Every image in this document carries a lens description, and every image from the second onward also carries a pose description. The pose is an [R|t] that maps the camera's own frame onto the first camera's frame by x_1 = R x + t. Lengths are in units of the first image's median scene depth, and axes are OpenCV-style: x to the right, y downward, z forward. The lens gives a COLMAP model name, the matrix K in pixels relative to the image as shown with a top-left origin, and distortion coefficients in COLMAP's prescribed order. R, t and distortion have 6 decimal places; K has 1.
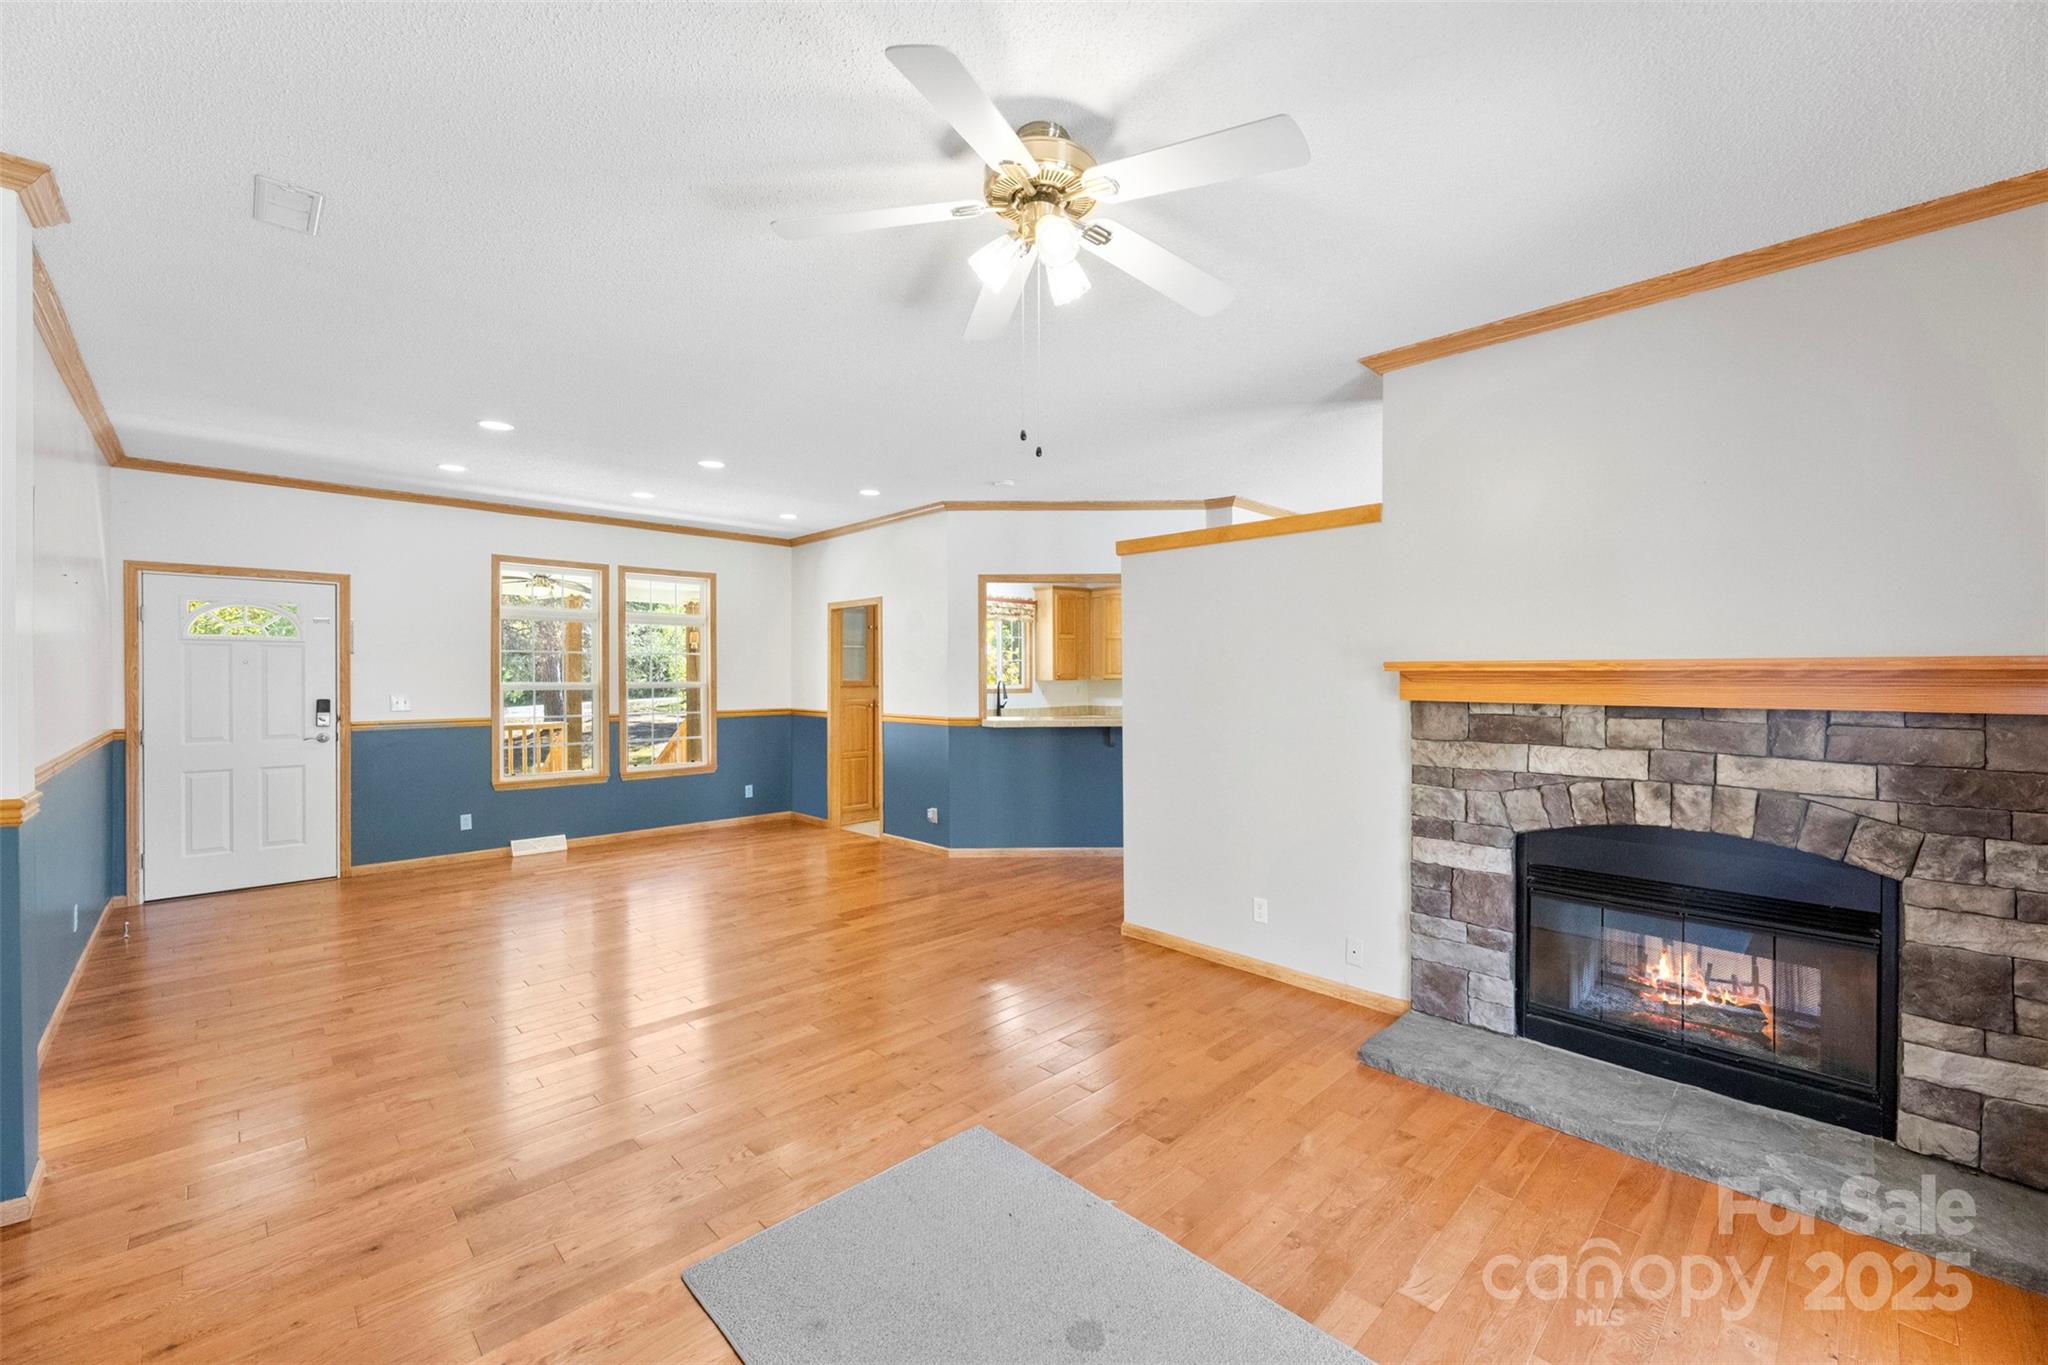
lens RADIAL K [[824.5, 0, 1024.0], [0, 824.5, 682.5], [0, 0, 1]] dist [-0.000823, -0.000021]
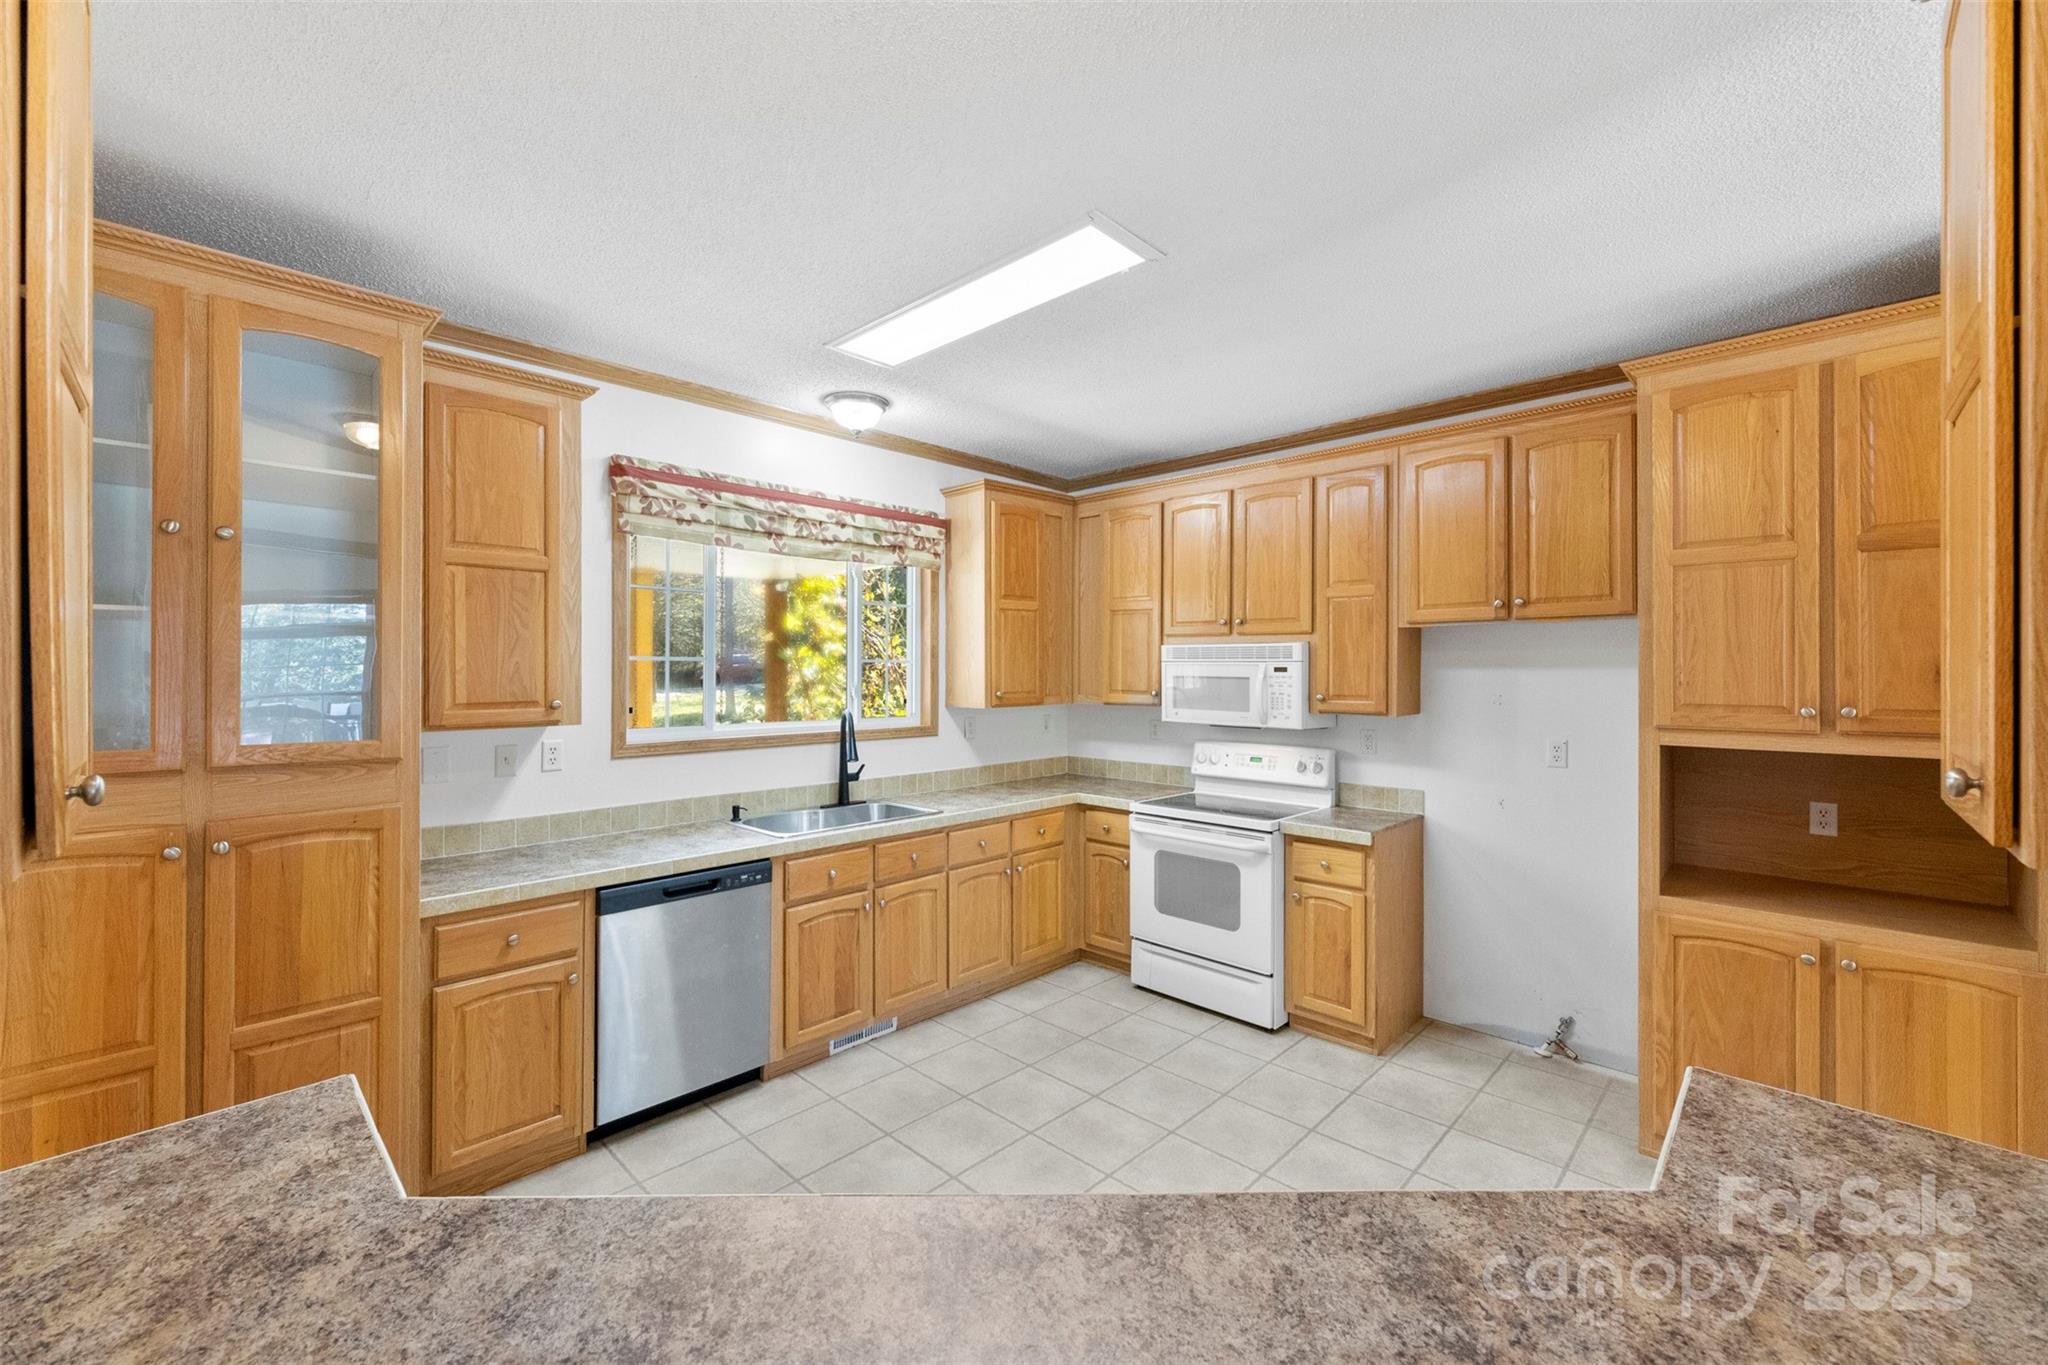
lens RADIAL K [[821.7, 0, 1024.3], [0, 821.7, 666.7], [0, 0, 1]] dist [-0.000379, -0.000078]
pose [[0.999422, 0.001461, 0.033967, 0.040532], [-0.001070, 0.999933, -0.011523, -0.018577], [-0.033981, 0.011480, 0.999357, 0.583324]]
